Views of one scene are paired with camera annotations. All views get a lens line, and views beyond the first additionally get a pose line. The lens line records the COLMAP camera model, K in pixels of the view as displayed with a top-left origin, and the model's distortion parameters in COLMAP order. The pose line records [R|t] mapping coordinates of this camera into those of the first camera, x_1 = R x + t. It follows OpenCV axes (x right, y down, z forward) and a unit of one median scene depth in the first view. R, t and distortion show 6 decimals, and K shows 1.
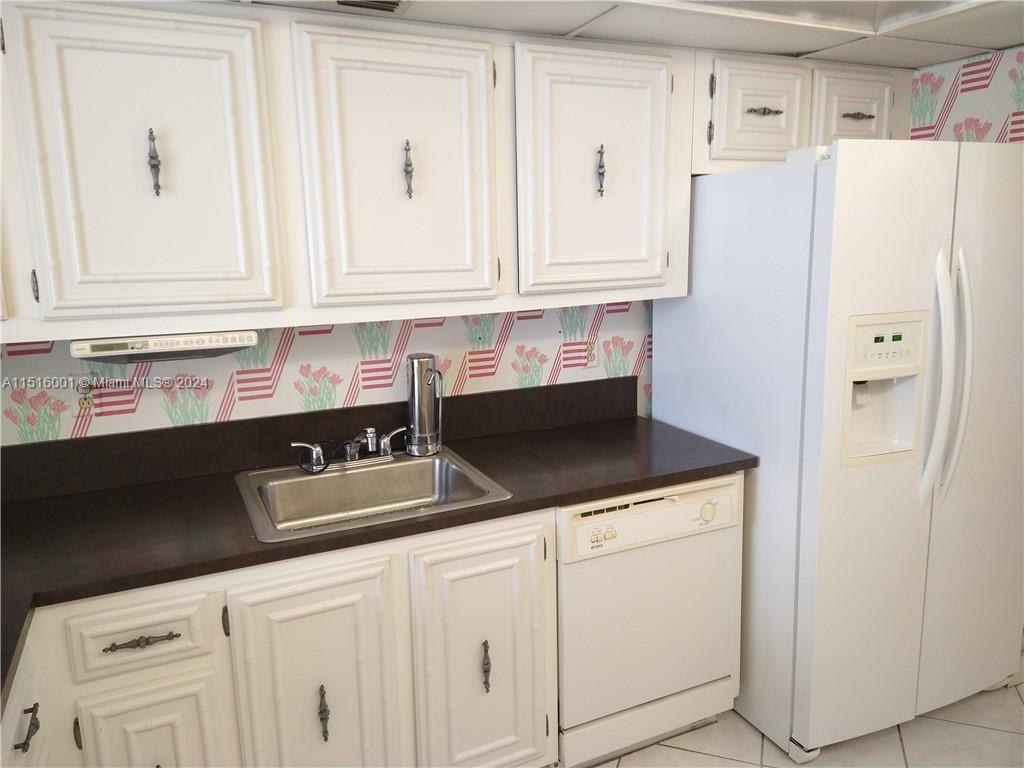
lens RADIAL K [[749.3, 0, 512.7], [0, 749.3, 388.5], [0, 0, 1]] dist [0.091940, -0.109597]
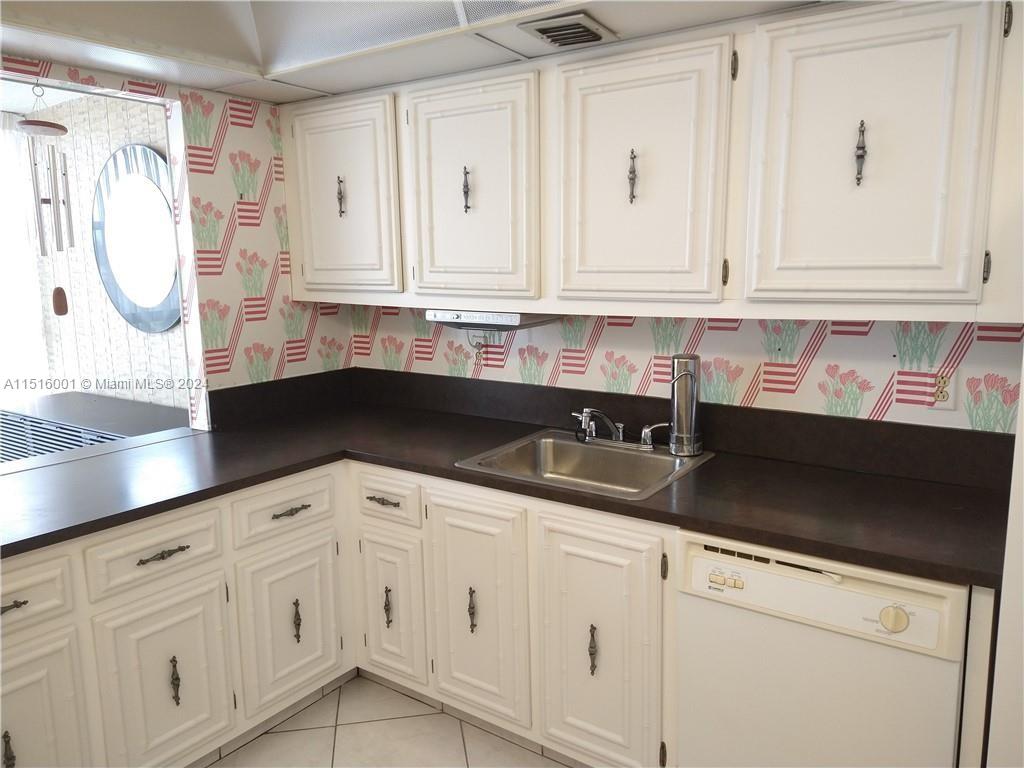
lens RADIAL K [[749.3, 0, 516.0], [0, 749.3, 384.9], [0, 0, 1]] dist [0.091940, -0.109597]
pose [[0.493842, 0.156189, -0.855409, 0.670659], [-0.169502, 0.982156, 0.081476, -0.052277], [0.852871, 0.104758, 0.511504, 0.306335]]
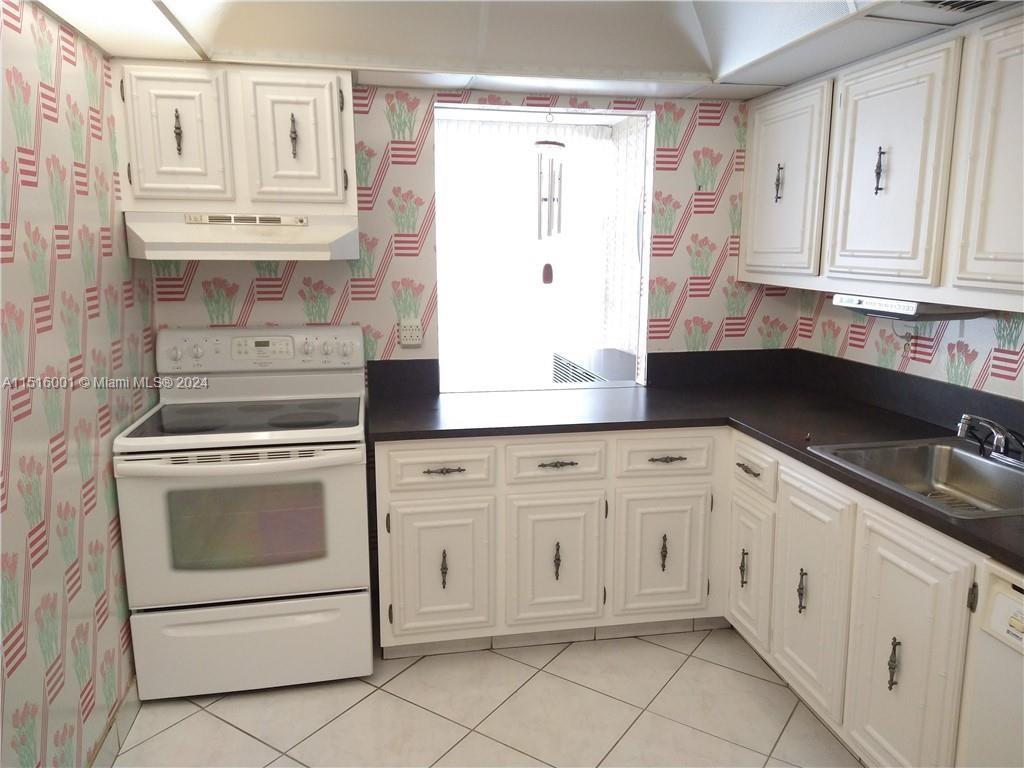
lens RADIAL K [[749.3, 0, 521.0], [0, 749.3, 382.8], [0, 0, 1]] dist [0.091940, -0.109597]
pose [[-0.245728, 0.192366, -0.950060, 0.847572], [-0.189395, 0.951693, 0.241683, -0.111312], [0.950656, 0.239324, -0.197424, 0.586876]]
